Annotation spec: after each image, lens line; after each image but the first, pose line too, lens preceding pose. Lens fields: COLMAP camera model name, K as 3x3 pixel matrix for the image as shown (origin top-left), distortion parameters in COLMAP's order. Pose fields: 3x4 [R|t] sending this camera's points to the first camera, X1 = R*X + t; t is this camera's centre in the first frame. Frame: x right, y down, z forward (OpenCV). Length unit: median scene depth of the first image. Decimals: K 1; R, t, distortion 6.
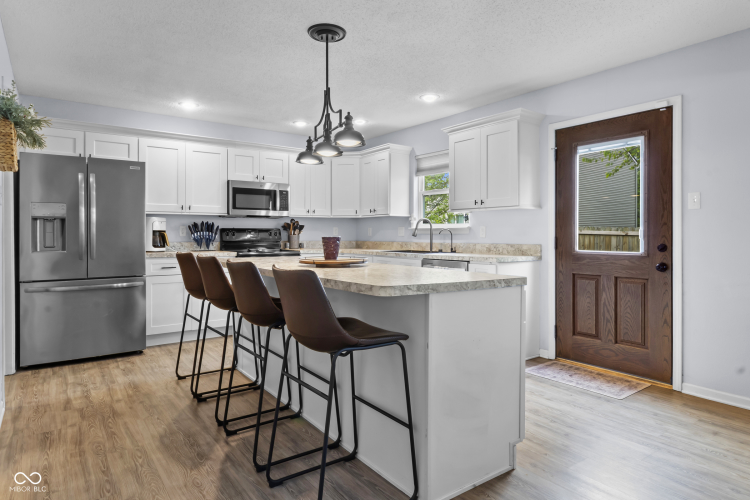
lens RADIAL K [[447.9, 0, 374.7], [0, 447.9, 243.8], [0, 0, 1]] dist [-0.022750, -0.000278]
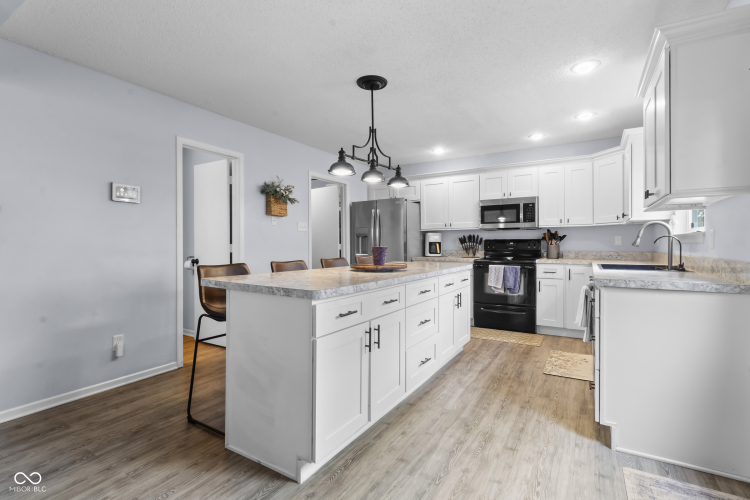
lens RADIAL K [[354.9, 0, 374.3], [0, 354.9, 249.1], [0, 0, 1]] dist [0.000549, -0.000409]
pose [[0.389008, 0.011988, -0.921156, 0.484477], [-0.018103, 0.999822, 0.005367, -0.008966], [0.921057, 0.014588, 0.389156, 0.370101]]
